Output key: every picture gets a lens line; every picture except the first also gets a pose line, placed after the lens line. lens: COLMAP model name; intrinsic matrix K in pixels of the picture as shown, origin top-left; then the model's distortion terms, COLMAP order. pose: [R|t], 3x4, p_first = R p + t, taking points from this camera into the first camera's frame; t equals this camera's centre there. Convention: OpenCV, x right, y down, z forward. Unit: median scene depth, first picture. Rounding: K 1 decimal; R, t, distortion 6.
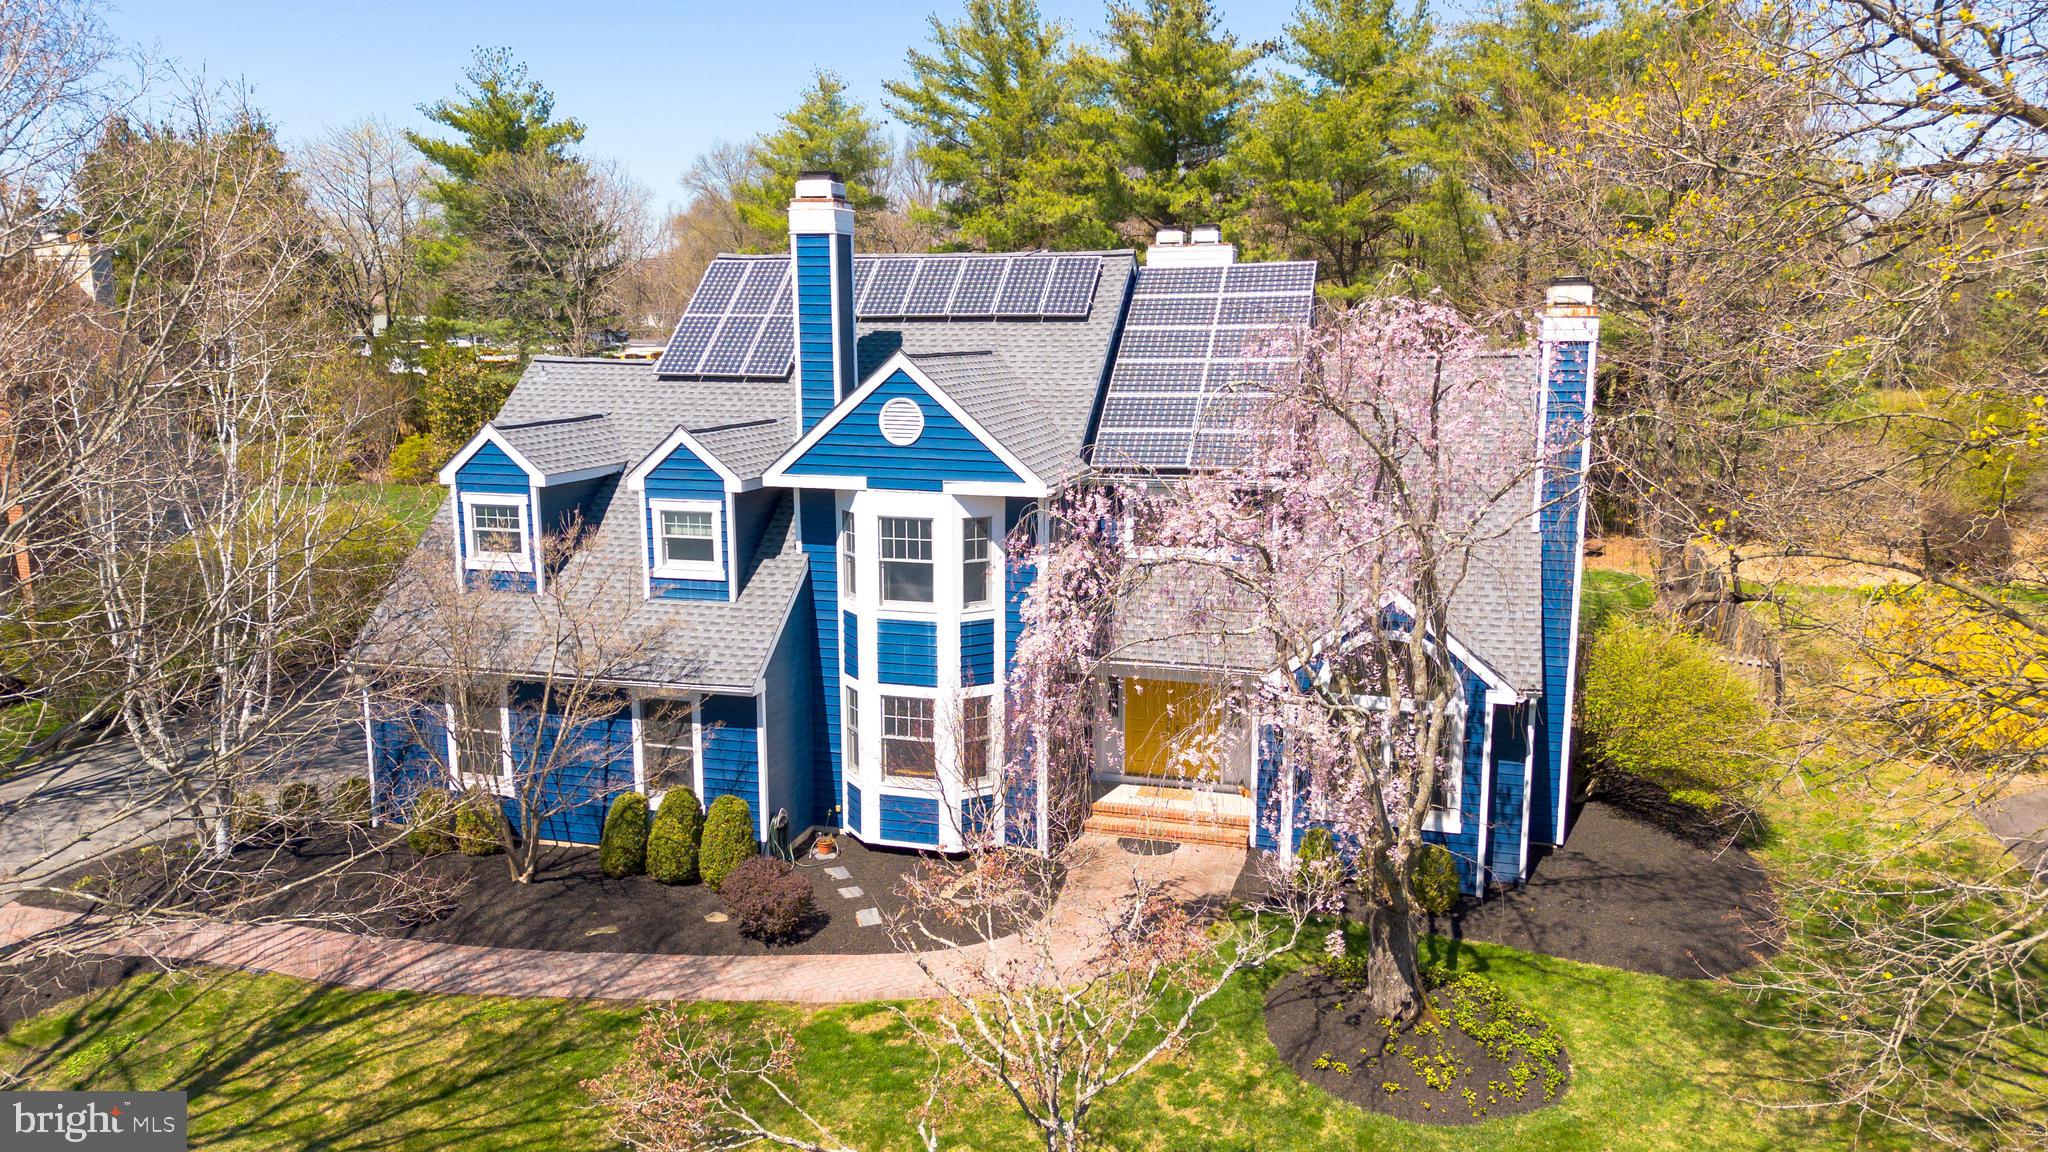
lens RADIAL K [[1448.3, 0, 1018.8], [0, 1448.3, 571.4], [0, 0, 1]] dist [0.088935, -0.105767]
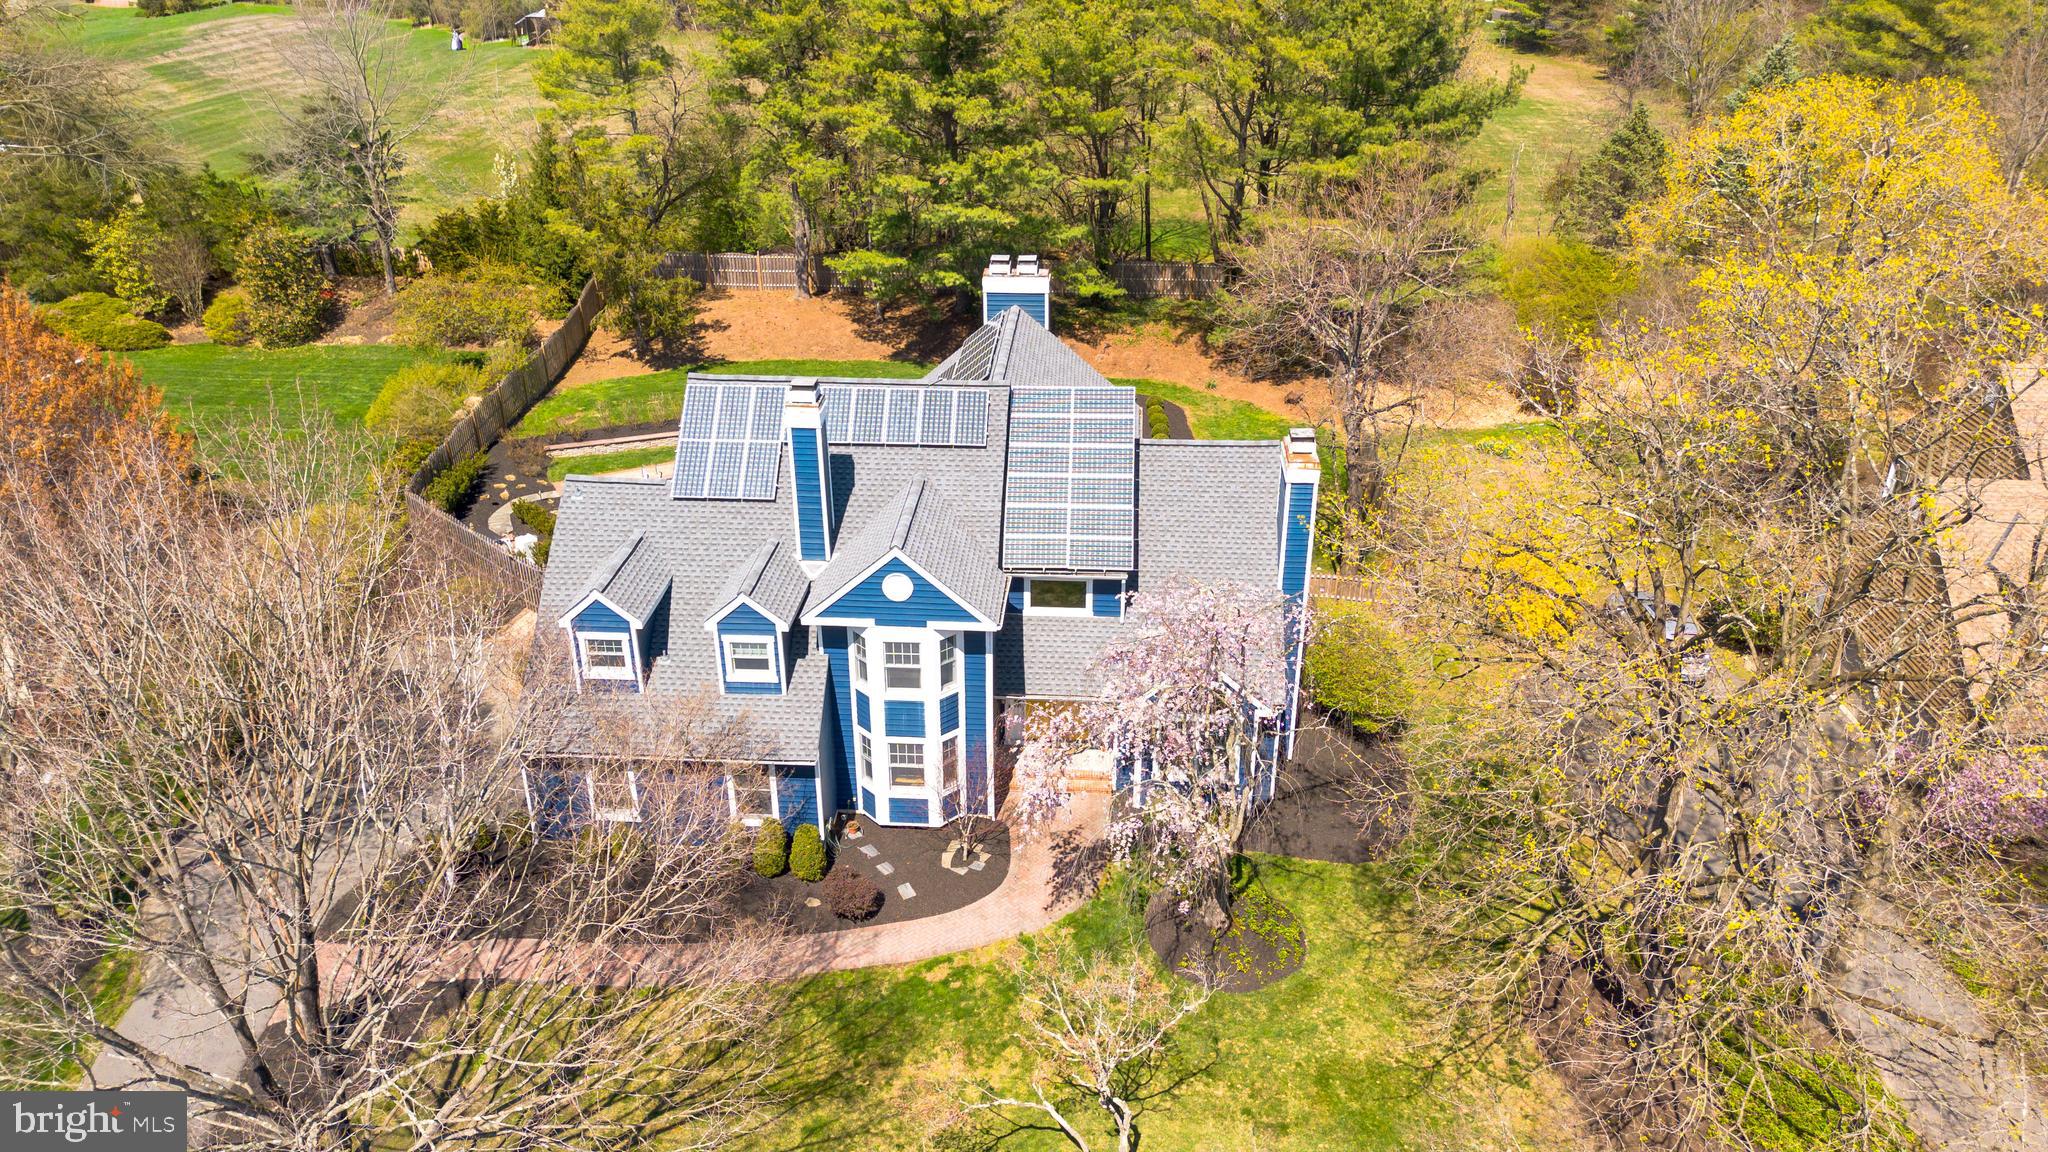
lens RADIAL K [[1452.5, 0, 1018.1], [0, 1452.5, 567.5], [0, 0, 1]] dist [0.072092, -0.075314]
pose [[0.976550, -0.097343, 0.192027, -0.242607], [0.038773, 0.956880, 0.287885, -0.545303], [-0.211770, -0.273688, 0.938215, -0.449407]]
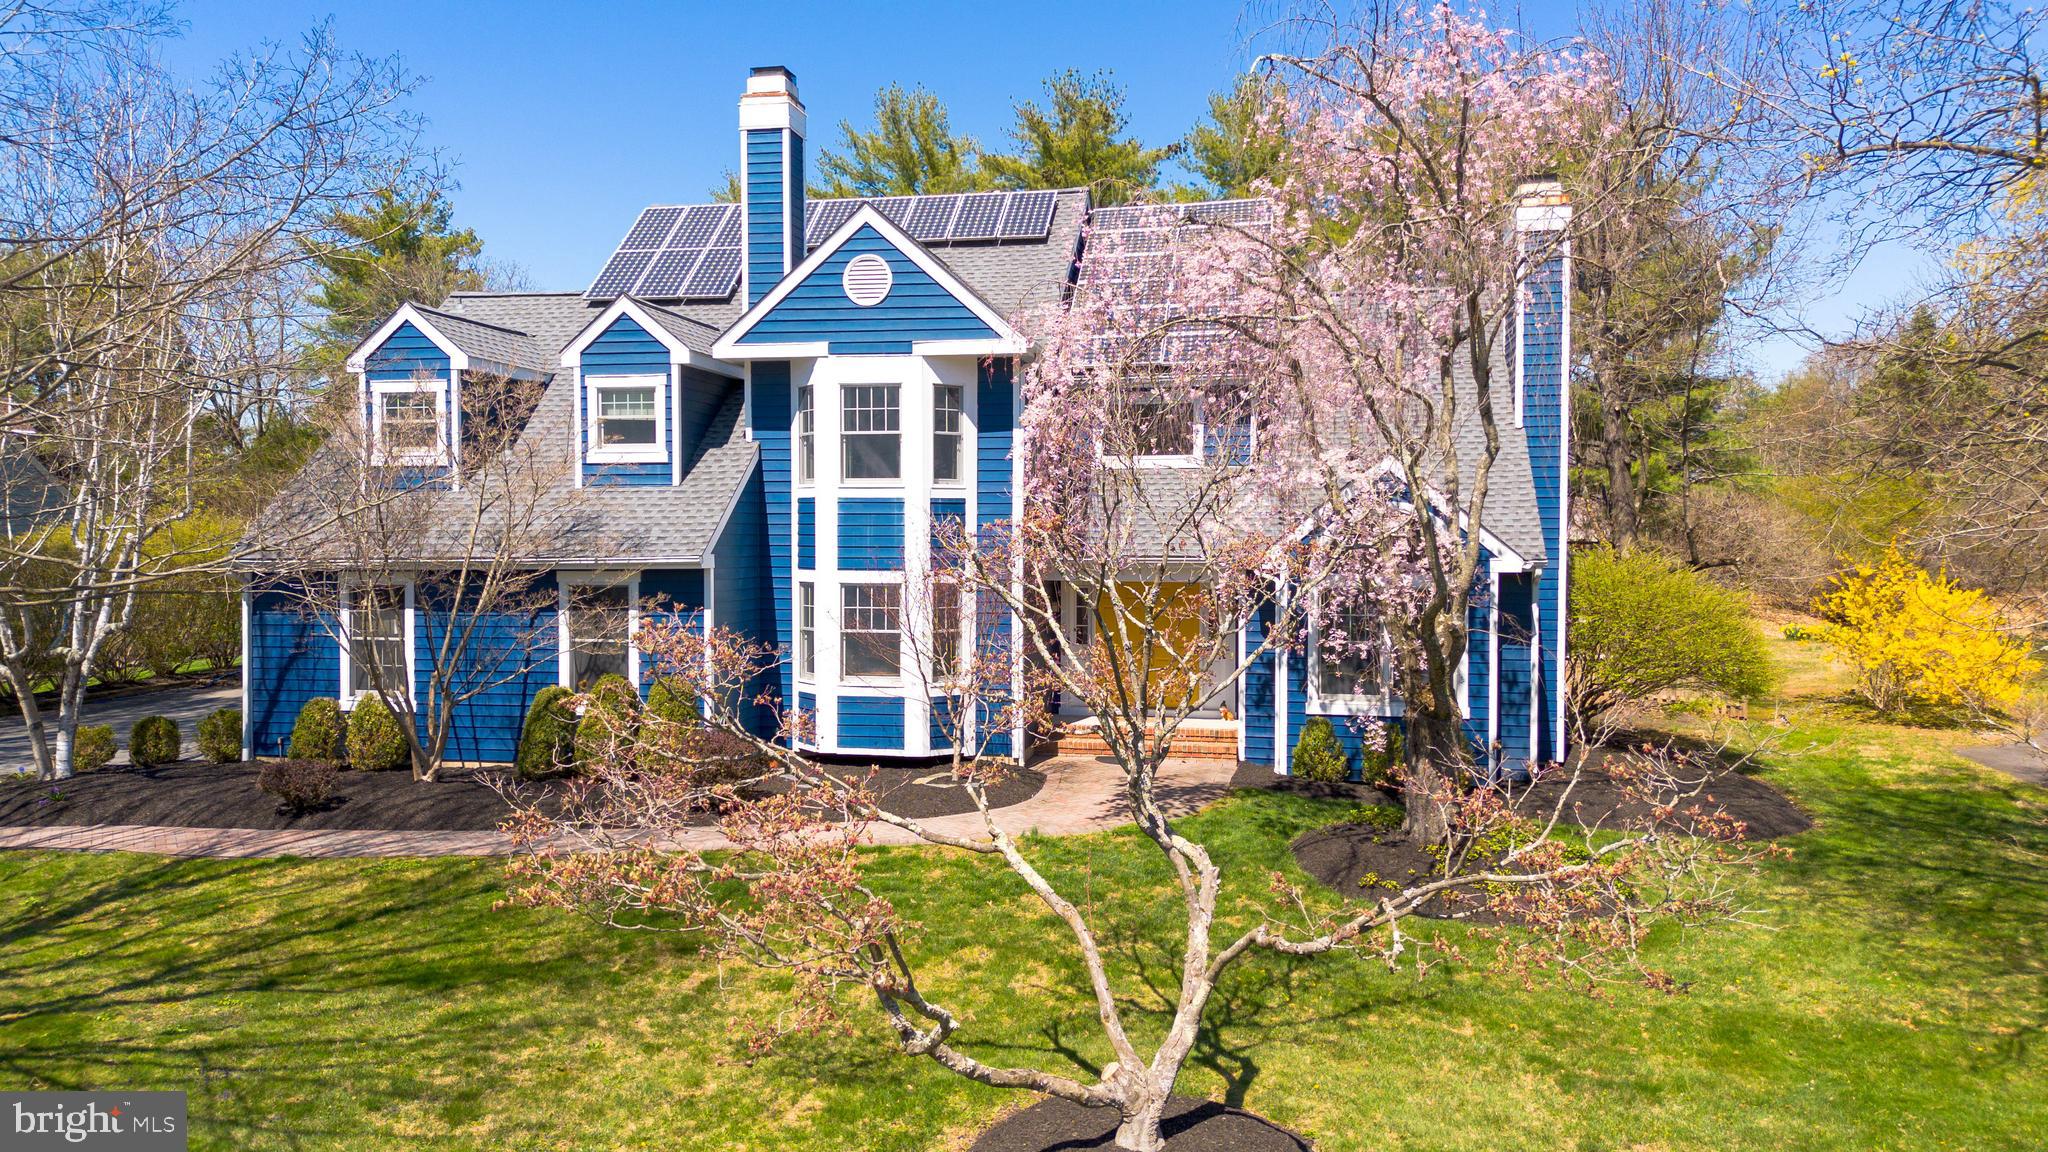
lens RADIAL K [[1447.4, 0, 1019.6], [0, 1447.4, 570.0], [0, 0, 1]] dist [0.089076, -0.097993]
pose [[0.996319, 0.000376, 0.085721, -0.061707], [0.012757, 0.988204, -0.152613, 0.219910], [-0.084768, 0.153144, 0.984561, 0.093323]]
